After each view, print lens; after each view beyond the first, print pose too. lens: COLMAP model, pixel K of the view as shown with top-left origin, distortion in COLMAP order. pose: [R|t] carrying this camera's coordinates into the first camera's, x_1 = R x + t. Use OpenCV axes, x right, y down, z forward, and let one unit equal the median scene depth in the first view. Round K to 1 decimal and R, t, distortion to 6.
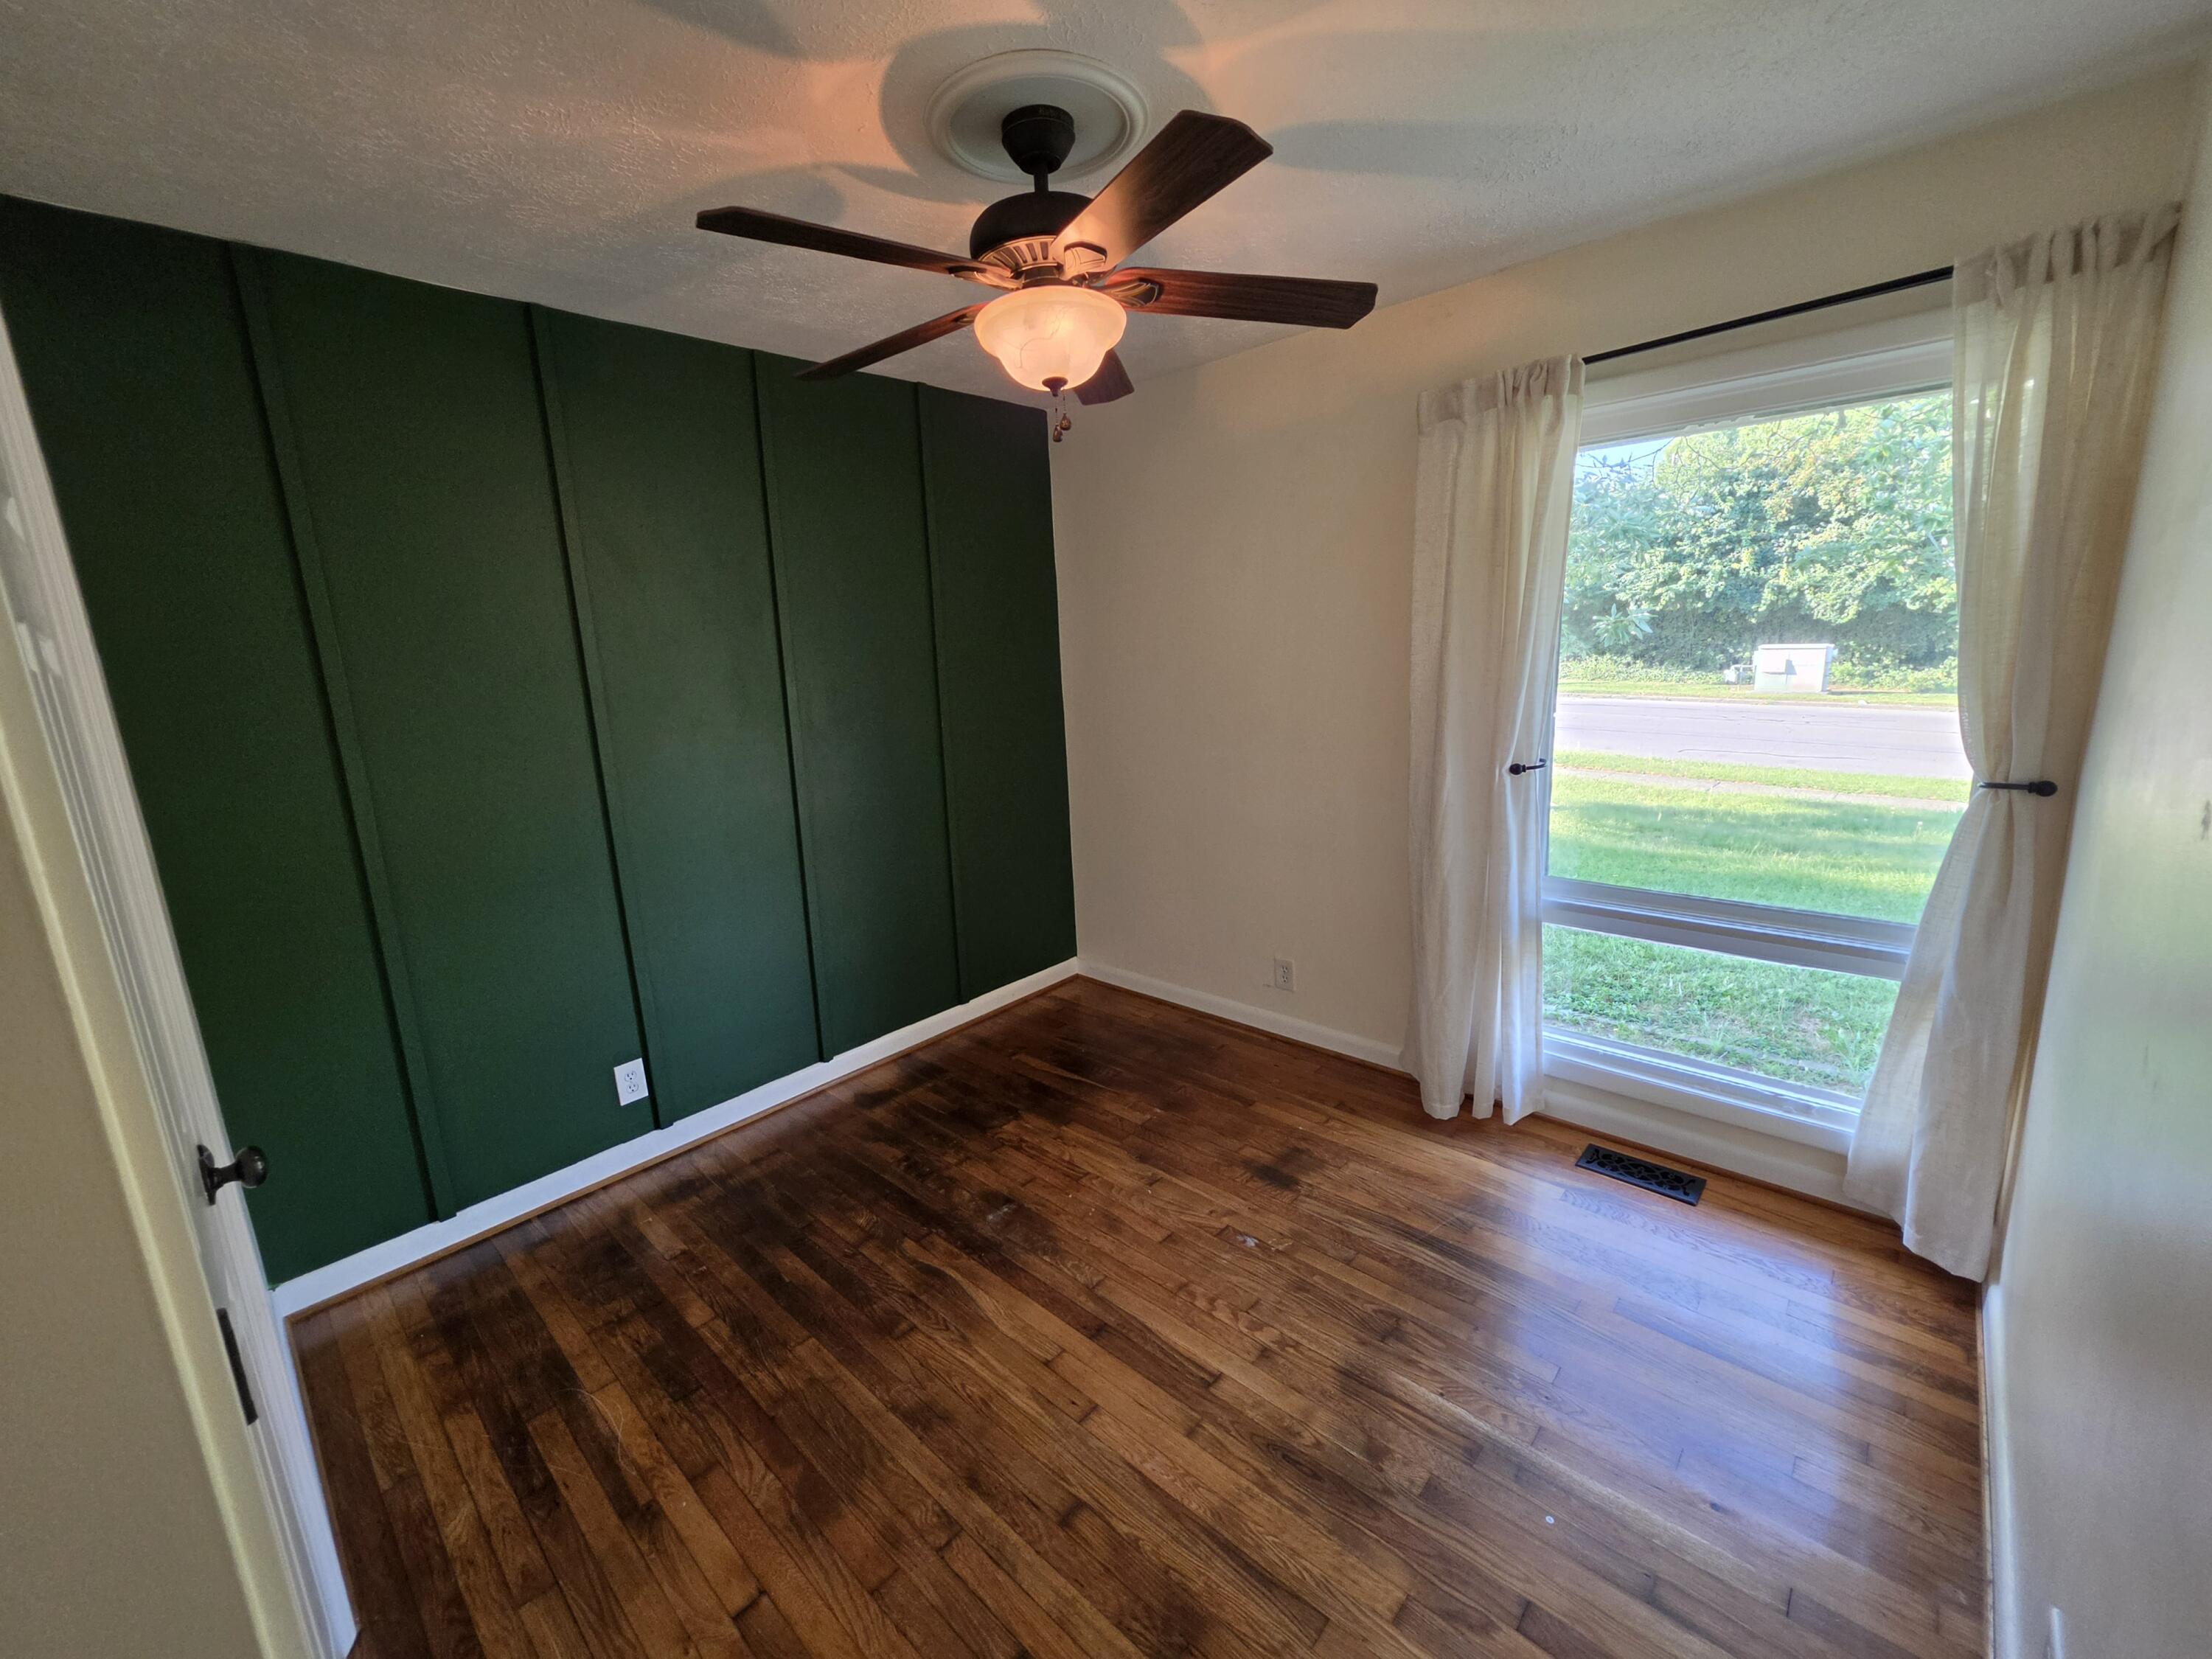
lens RADIAL K [[886.5, 0, 1098.8], [0, 886.5, 821.7], [0, 0, 1]] dist [-0.001516, 0.001390]
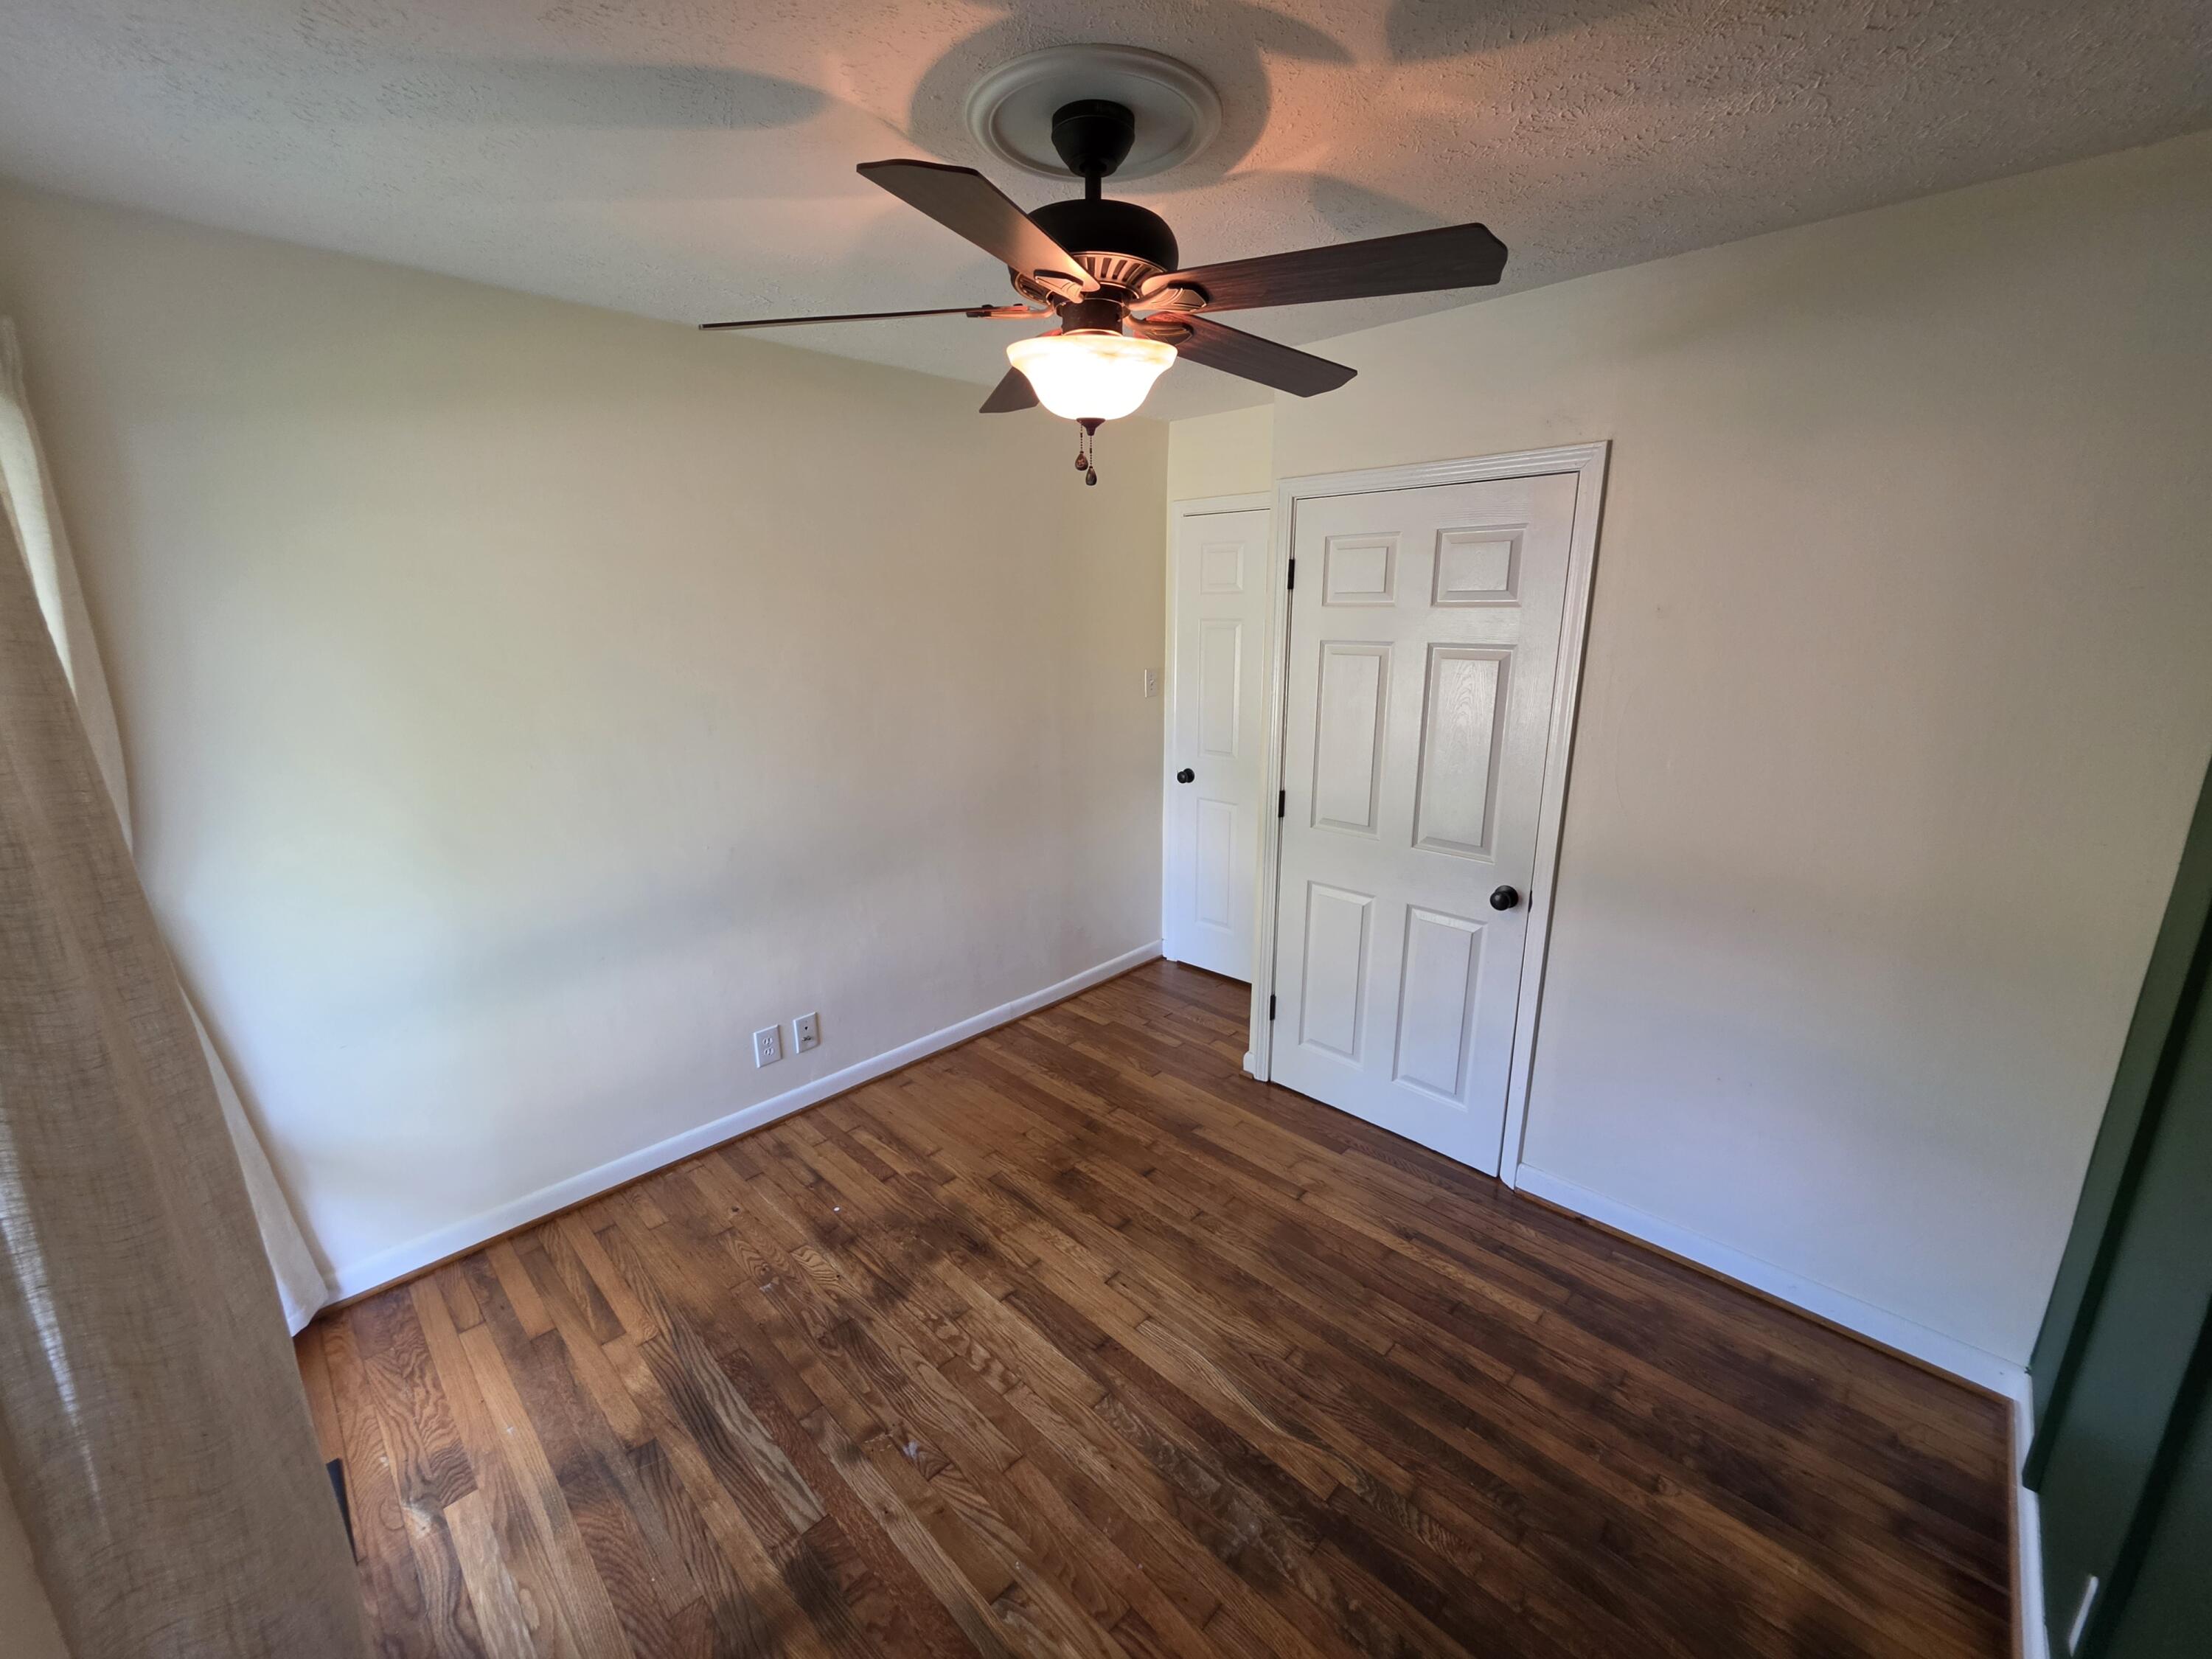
lens RADIAL K [[886.5, 0, 1101.7], [0, 886.5, 823.8], [0, 0, 1]] dist [-0.001516, 0.001390]
pose [[-0.998456, 0.043760, 0.034201, -0.062254], [0.054241, 0.900684, 0.431076, -0.434690], [-0.011941, 0.432266, -0.901667, 1.695111]]
